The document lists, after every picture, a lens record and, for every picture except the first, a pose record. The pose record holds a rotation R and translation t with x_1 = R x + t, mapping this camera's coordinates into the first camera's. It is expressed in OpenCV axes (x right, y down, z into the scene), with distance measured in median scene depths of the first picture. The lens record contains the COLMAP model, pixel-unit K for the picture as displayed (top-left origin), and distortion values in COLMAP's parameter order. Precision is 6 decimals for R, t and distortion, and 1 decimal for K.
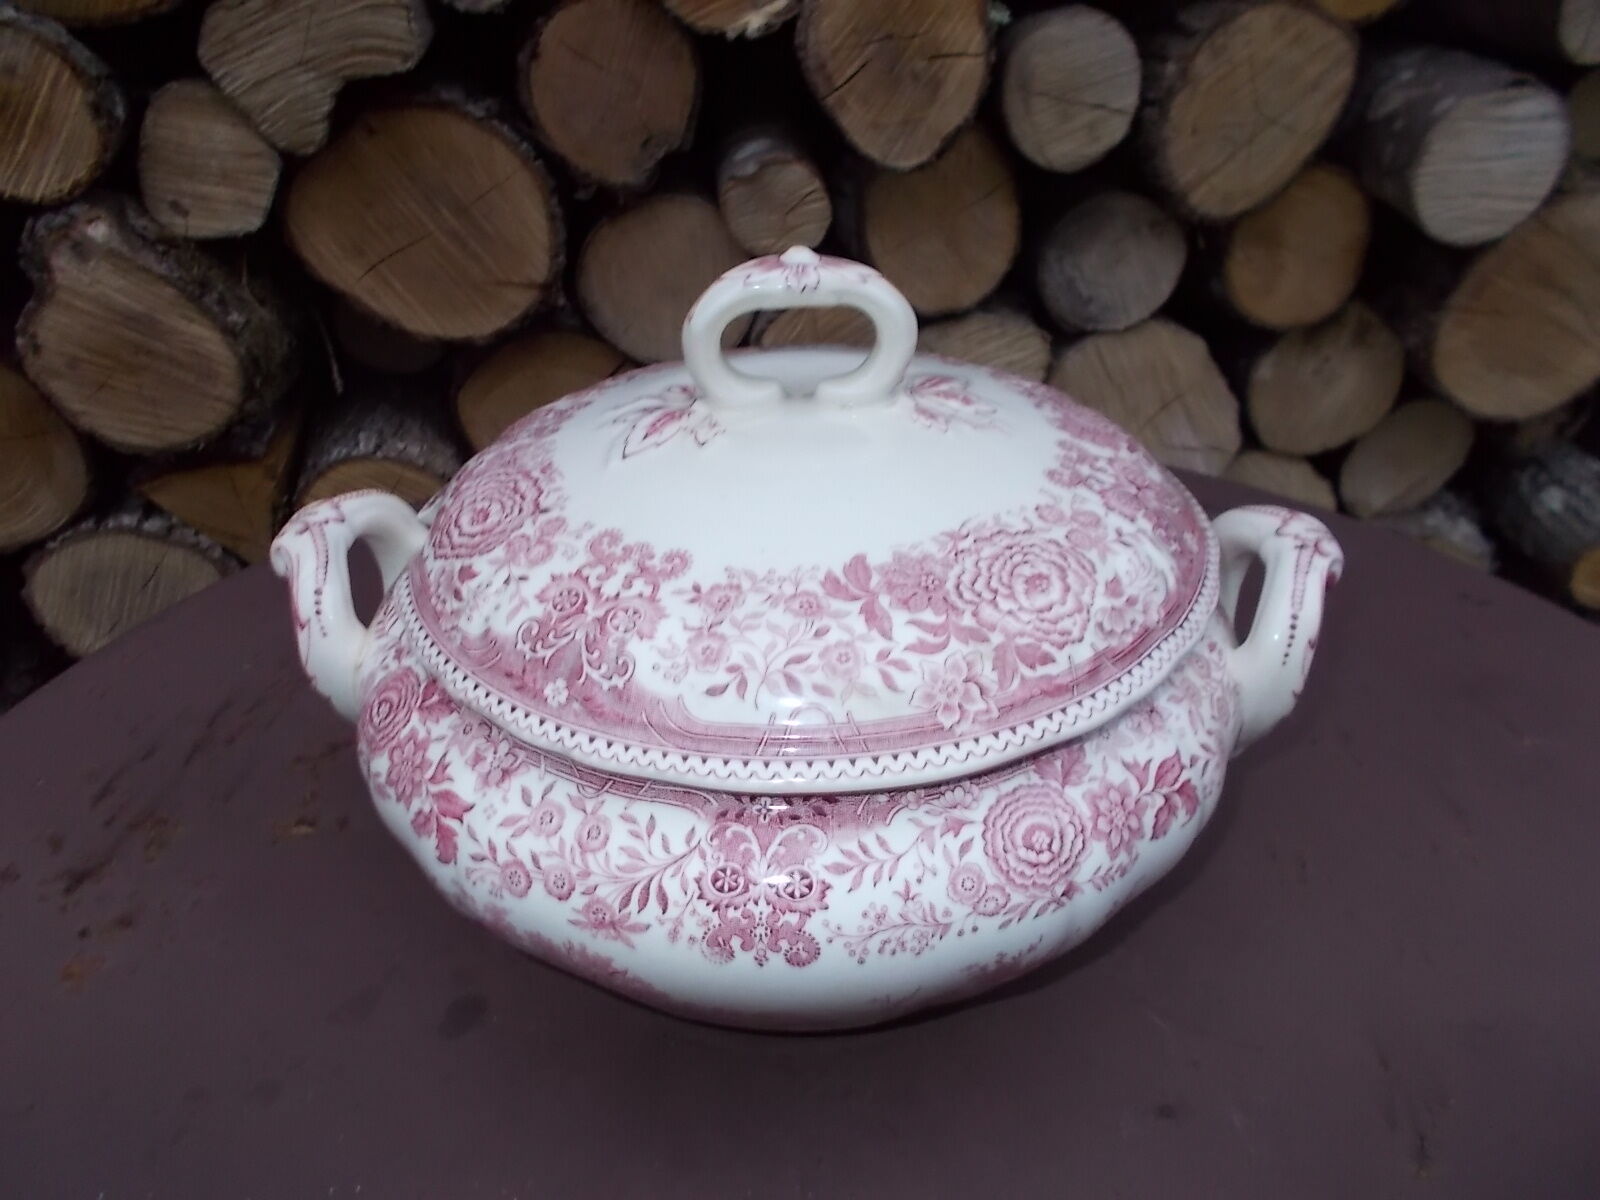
lens RADIAL K [[1230.1, 0, 802.3], [0, 1230.1, 606.4], [0, 0, 1]] dist [0.013245, -0.021000]
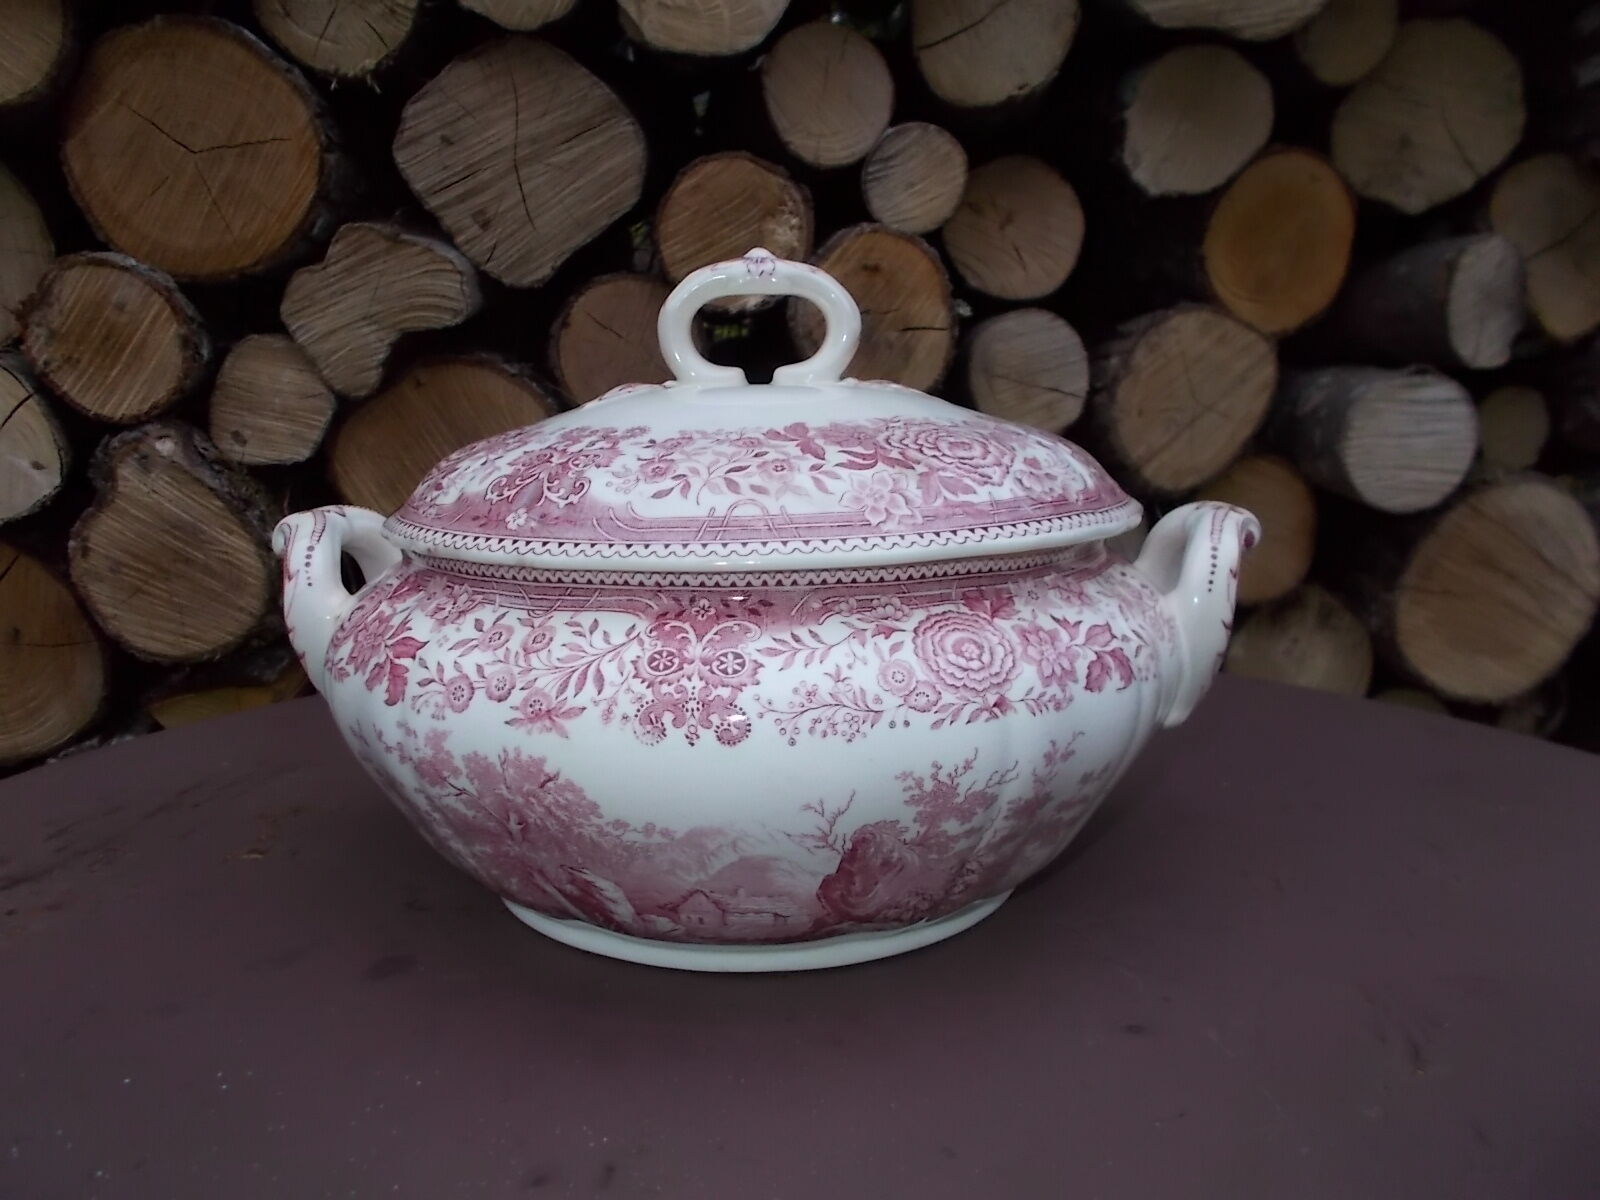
lens RADIAL K [[1230.1, 0, 802.3], [0, 1230.1, 578.3], [0, 0, 1]] dist [0.013245, -0.021000]
pose [[0.999863, 0.008019, -0.014490, 0.029865], [-0.012951, 0.923909, -0.382392, 0.234658], [0.010321, 0.382527, 0.923886, 0.009774]]
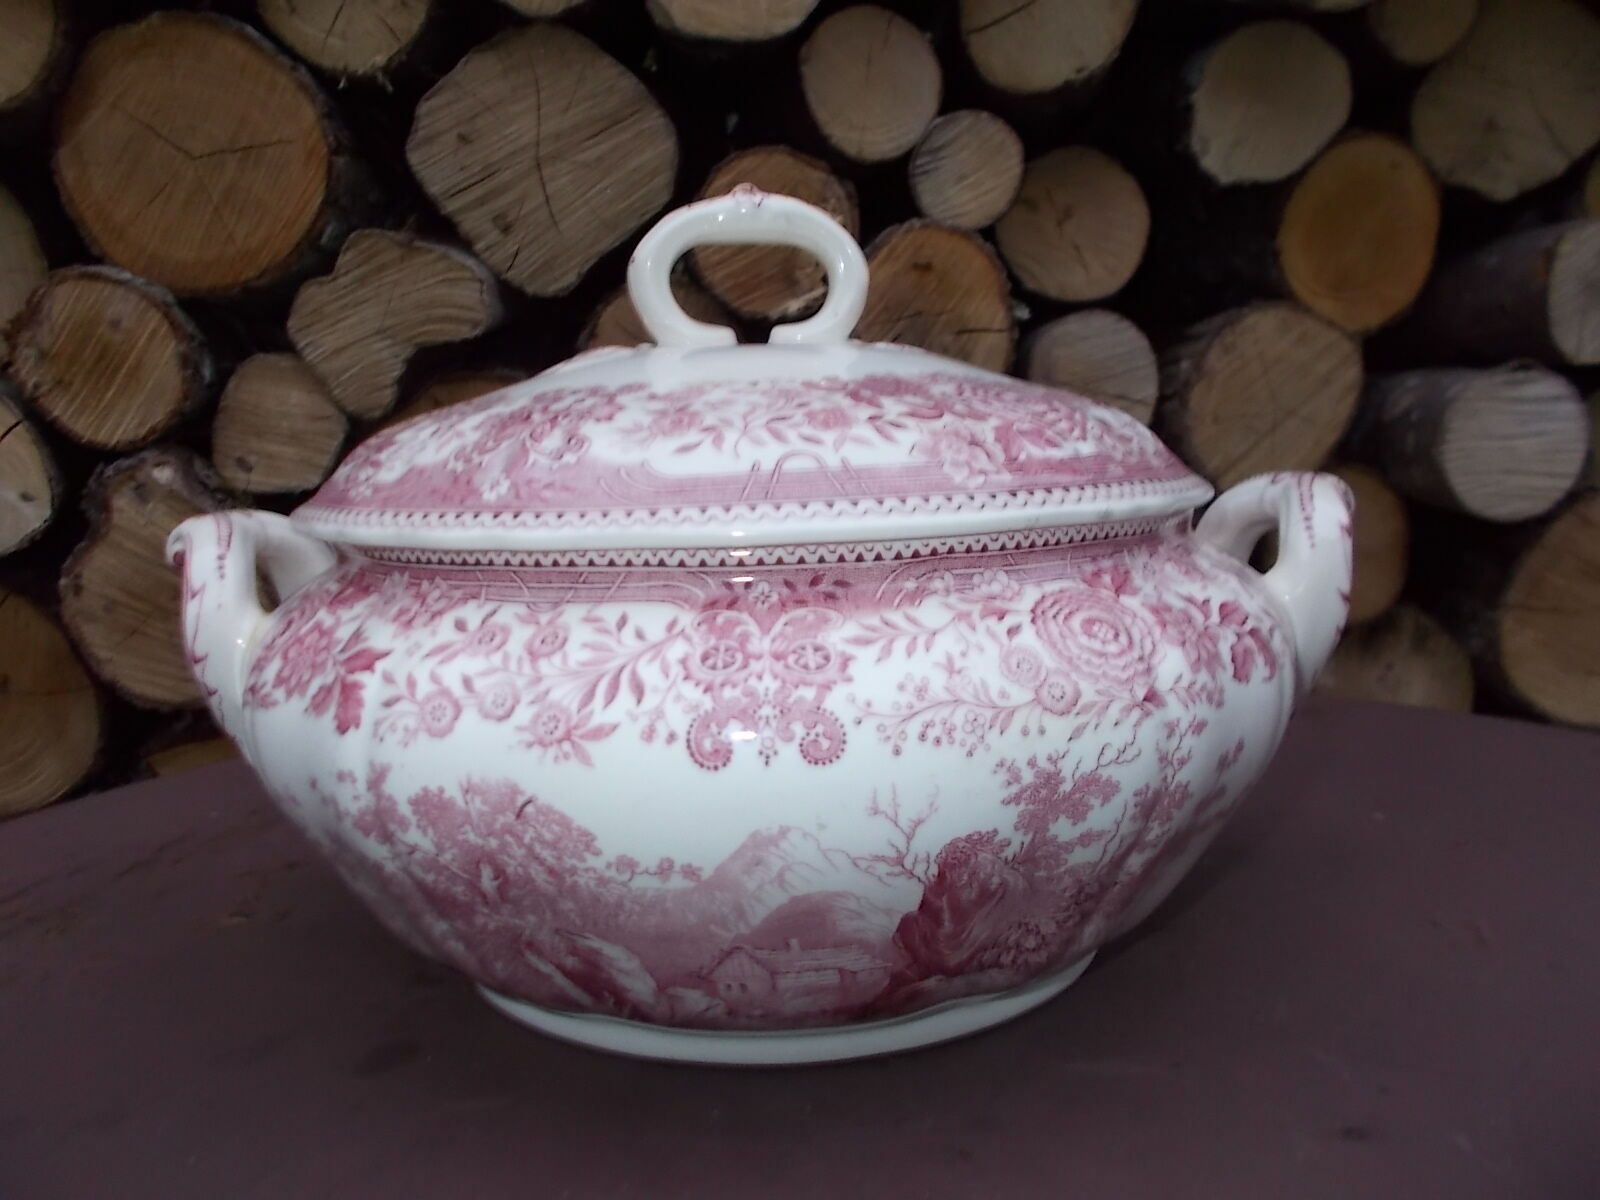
lens RADIAL K [[1230.1, 0, 804.9], [0, 1230.1, 577.1], [0, 0, 1]] dist [0.013245, -0.021000]
pose [[0.999155, -0.014312, -0.038531, 0.009752], [-0.003294, 0.906533, -0.422122, 0.215975], [0.040971, 0.421892, 0.905720, 0.117148]]
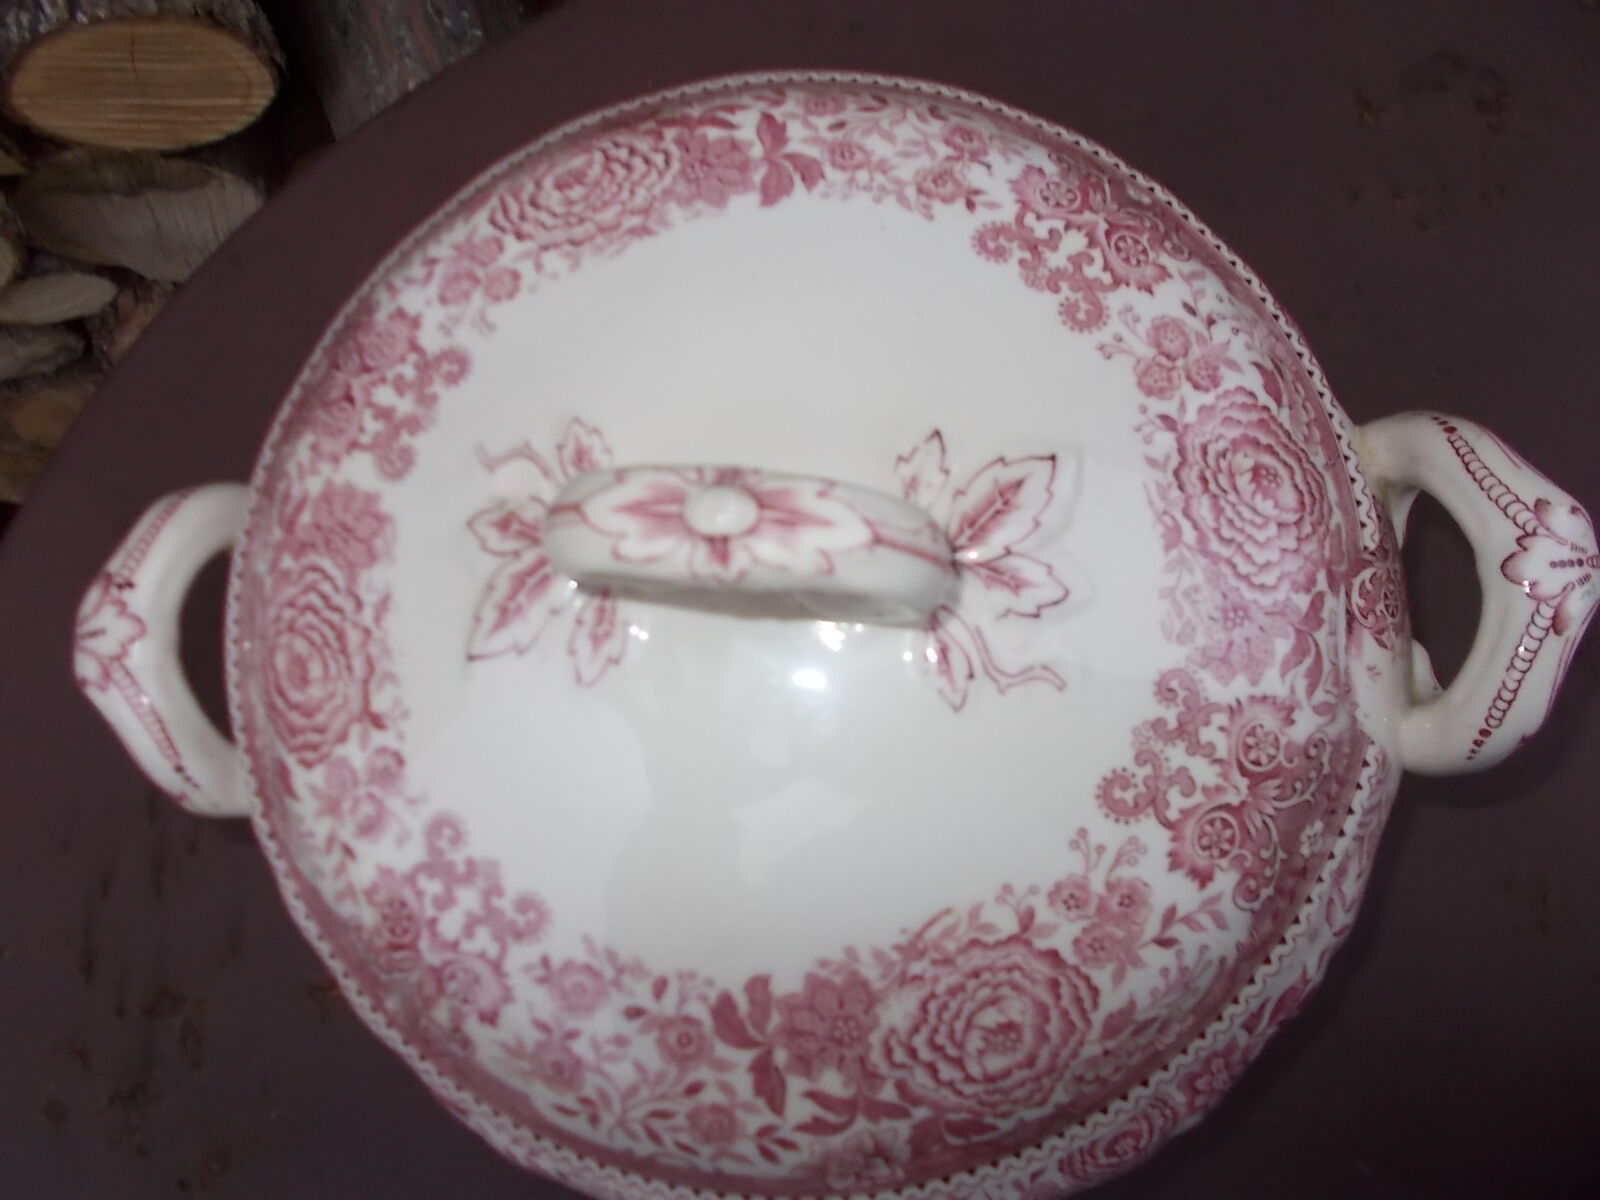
lens RADIAL K [[1230.1, 0, 803.4], [0, 1230.1, 602.2], [0, 0, 1]] dist [0.013245, -0.021000]
pose [[-0.977106, -0.155720, 0.144965, -0.061691], [0.192377, -0.355696, 0.914588, -0.396833], [-0.090856, 0.921538, 0.377509, 0.423409]]
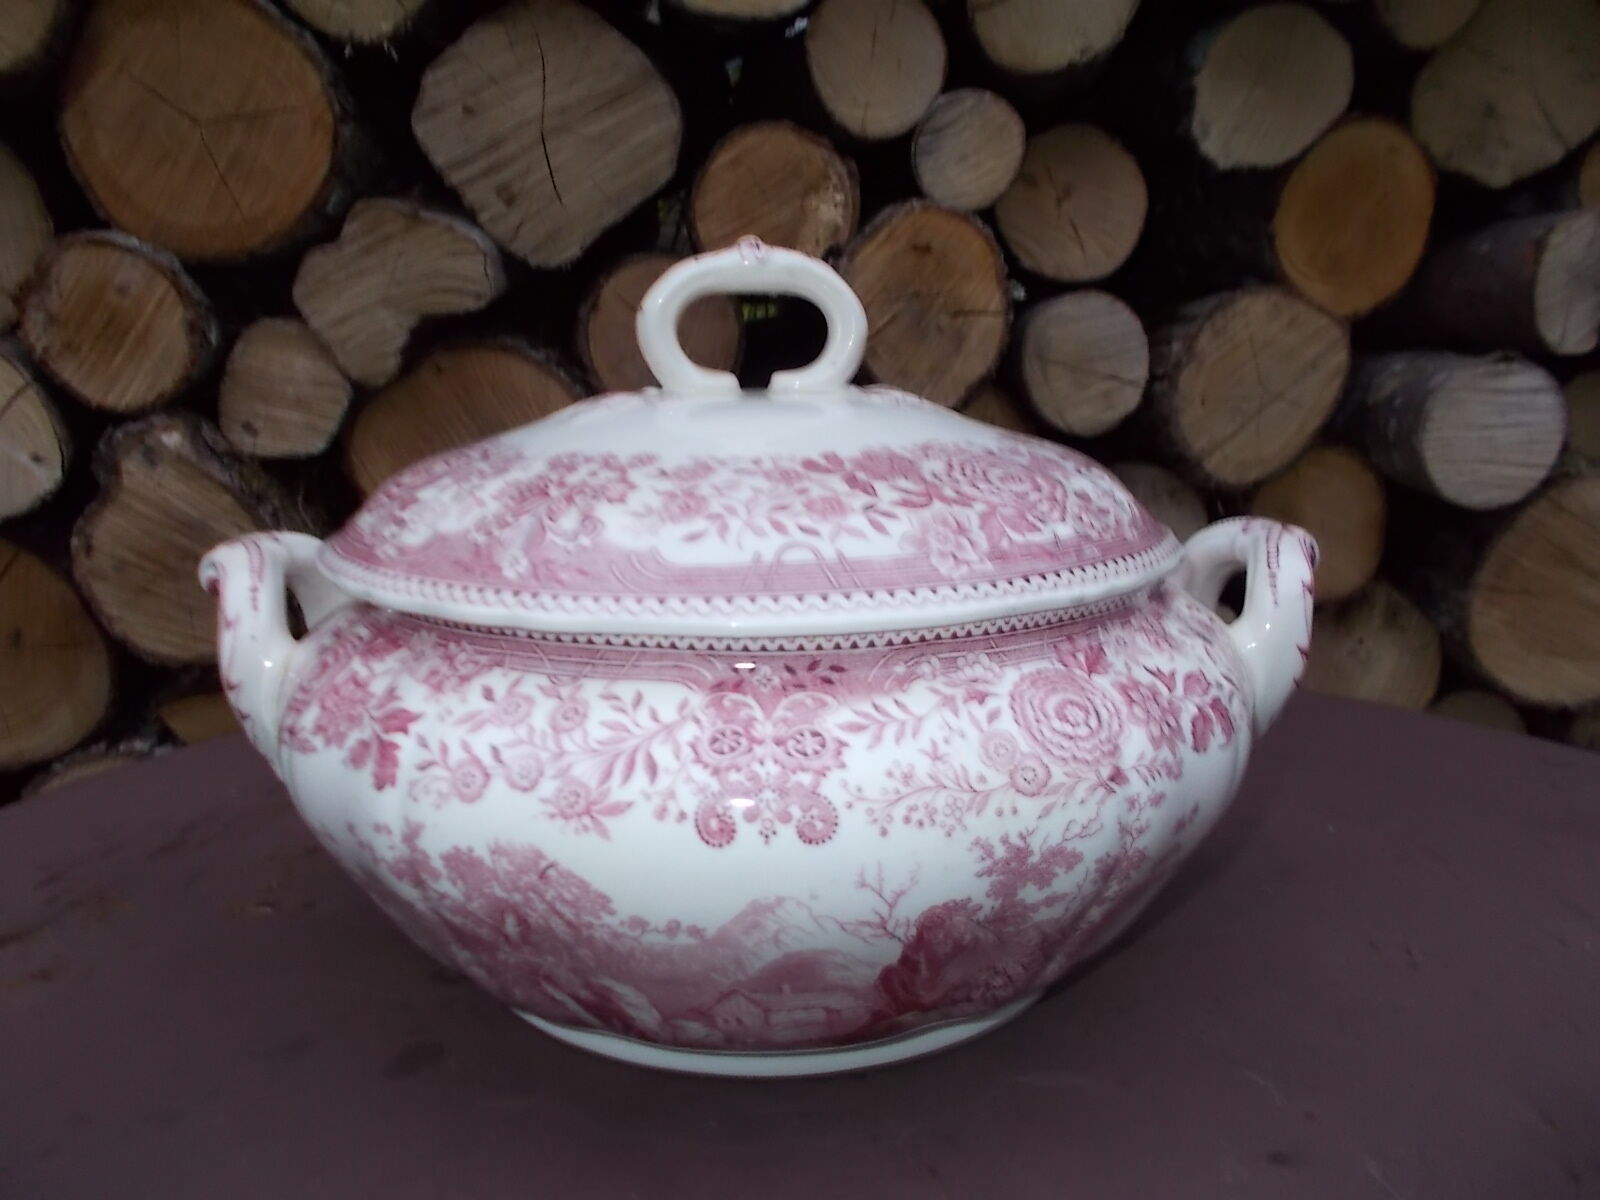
lens RADIAL K [[1230.1, 0, 804.7], [0, 1230.1, 577.8], [0, 0, 1]] dist [0.013245, -0.021000]
pose [[0.999486, 0.013060, -0.029294, 0.007282], [-0.022757, 0.932383, -0.360756, 0.181283], [0.022602, 0.361237, 0.932200, 0.065843]]
